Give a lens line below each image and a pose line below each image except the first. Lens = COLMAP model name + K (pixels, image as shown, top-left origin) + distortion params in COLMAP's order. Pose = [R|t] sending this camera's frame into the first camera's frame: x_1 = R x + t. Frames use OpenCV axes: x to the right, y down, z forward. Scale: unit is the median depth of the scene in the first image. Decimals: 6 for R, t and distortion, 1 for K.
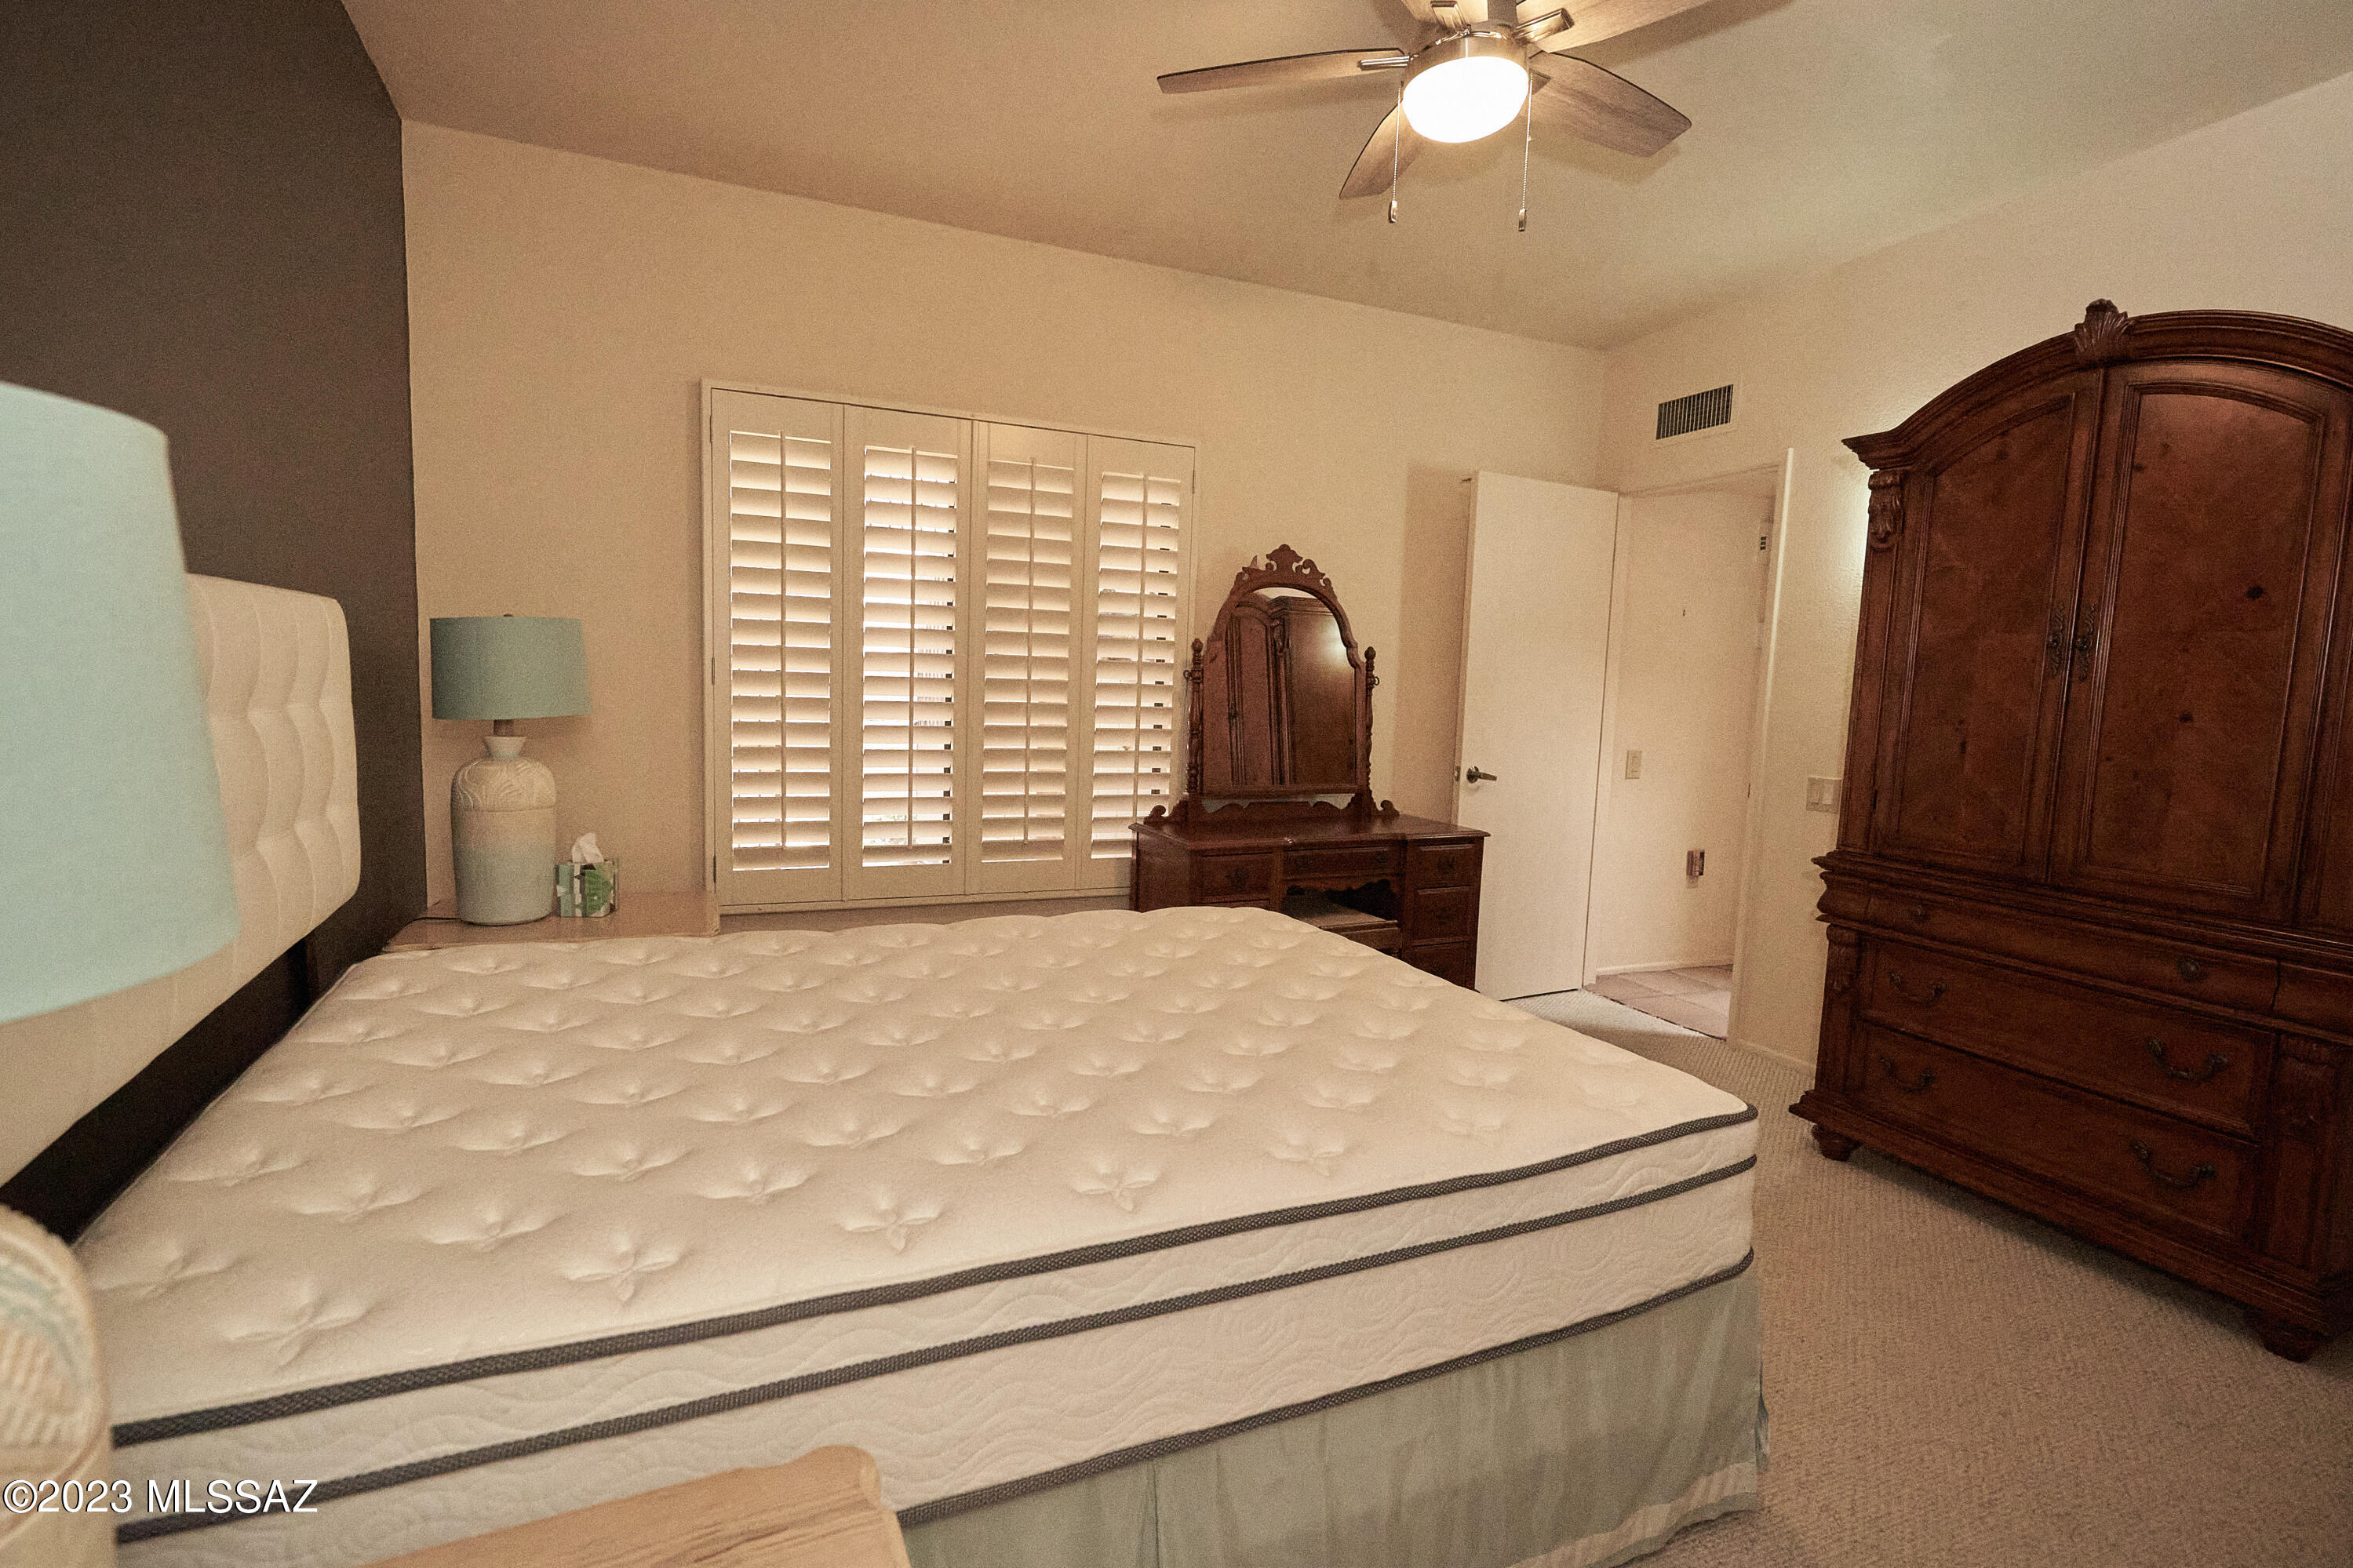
lens RADIAL K [[1096.3, 0, 1176.7], [0, 1096.3, 792.5], [0, 0, 1]] dist [-0.000215, 0.001879]
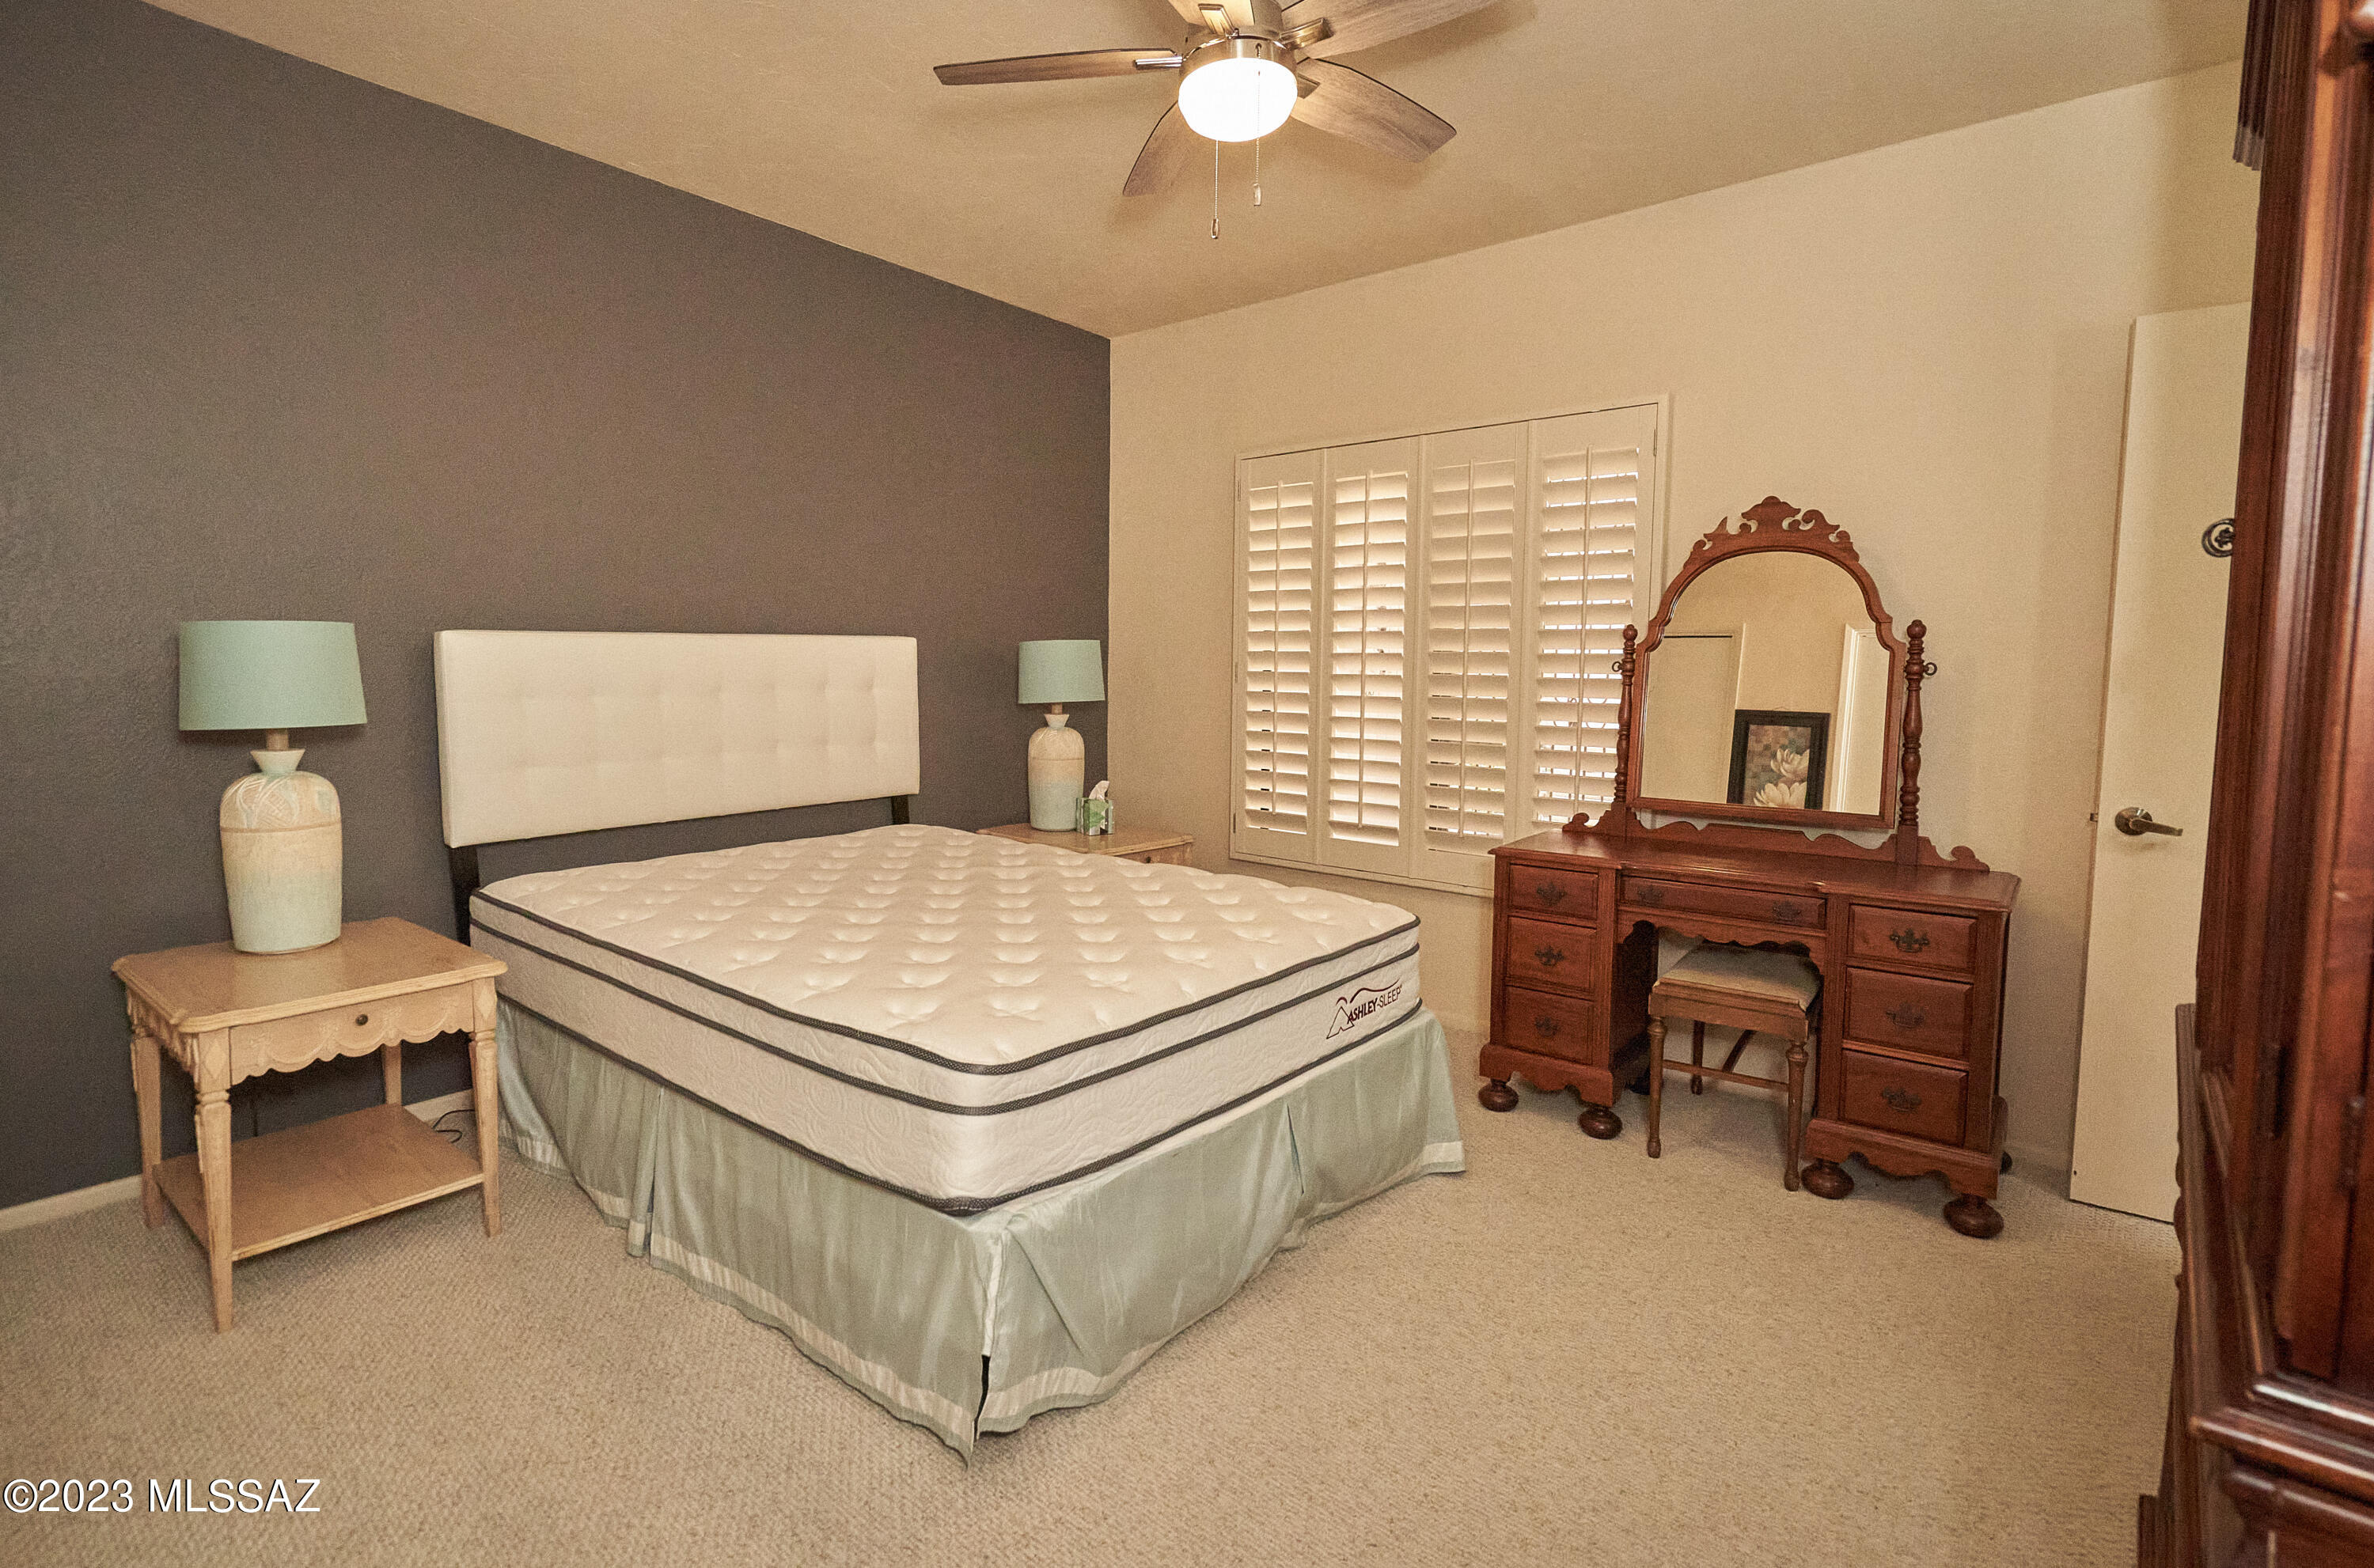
lens RADIAL K [[1152.1, 0, 1197.8], [0, 1152.1, 765.7], [0, 0, 1]] dist [0.028121, 0.000193]
pose [[0.449793, 0.050694, -0.891693, 0.668059], [-0.092076, 0.995700, 0.010161, -0.007389], [0.888374, 0.077534, 0.452526, 0.285801]]
